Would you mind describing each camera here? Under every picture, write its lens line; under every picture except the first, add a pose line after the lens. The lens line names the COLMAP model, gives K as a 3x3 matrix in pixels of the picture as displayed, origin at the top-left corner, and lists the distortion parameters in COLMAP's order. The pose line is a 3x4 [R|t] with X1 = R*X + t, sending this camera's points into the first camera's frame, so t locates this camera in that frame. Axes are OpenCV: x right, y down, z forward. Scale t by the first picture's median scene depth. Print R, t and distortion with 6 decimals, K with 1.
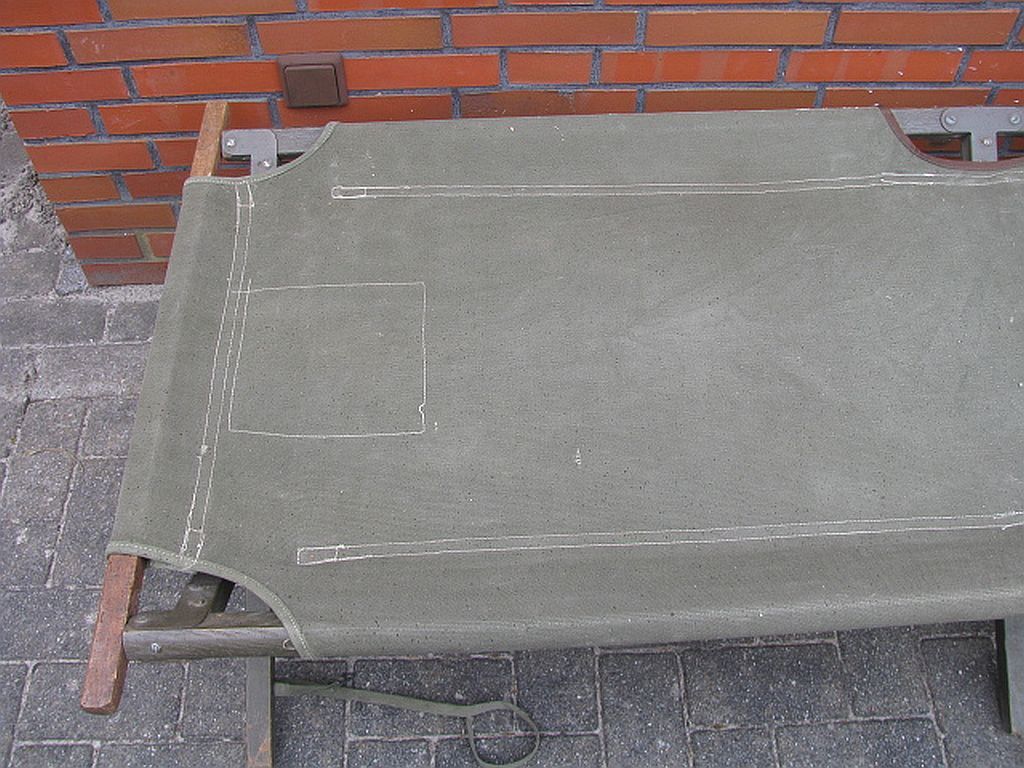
lens RADIAL K [[1087.5, 0, 500.7], [0, 1087.5, 363.5], [0, 0, 1]] dist [-0.223306, 0.262947]
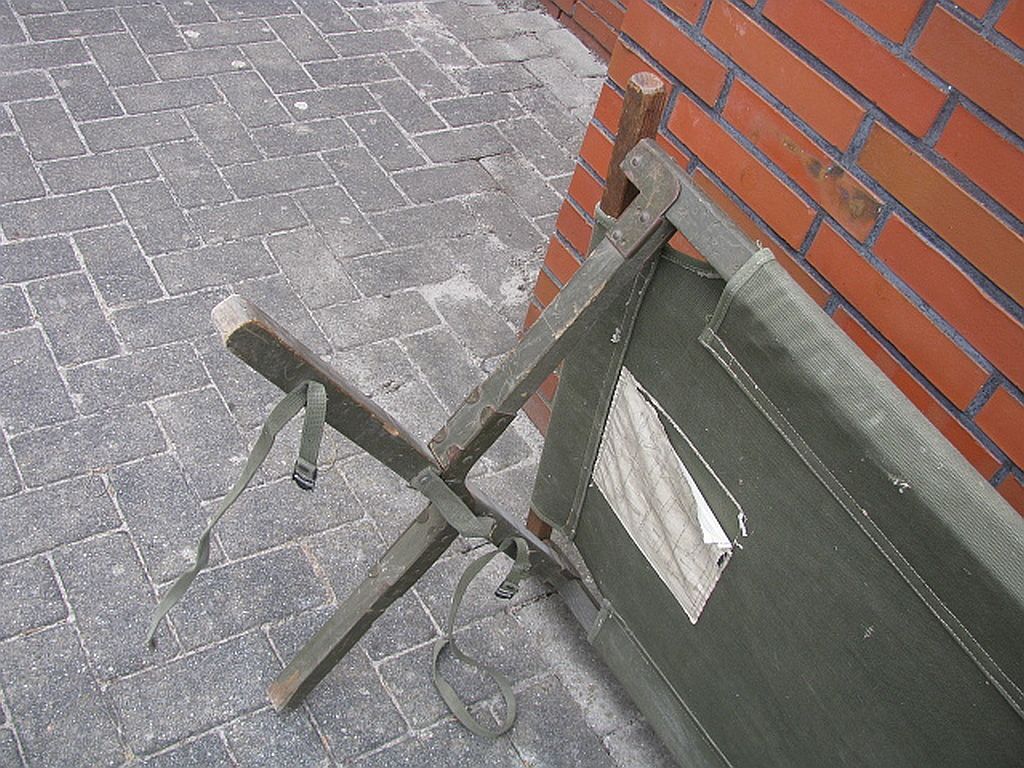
lens RADIAL K [[1087.5, 0, 500.7], [0, 1087.5, 363.5], [0, 0, 1]] dist [-0.223306, 0.262947]
pose [[0.494809, 0.688019, -0.530842, 0.167026], [-0.813135, 0.582065, -0.003532, -0.098564], [0.306554, 0.433393, 0.847464, 0.172009]]
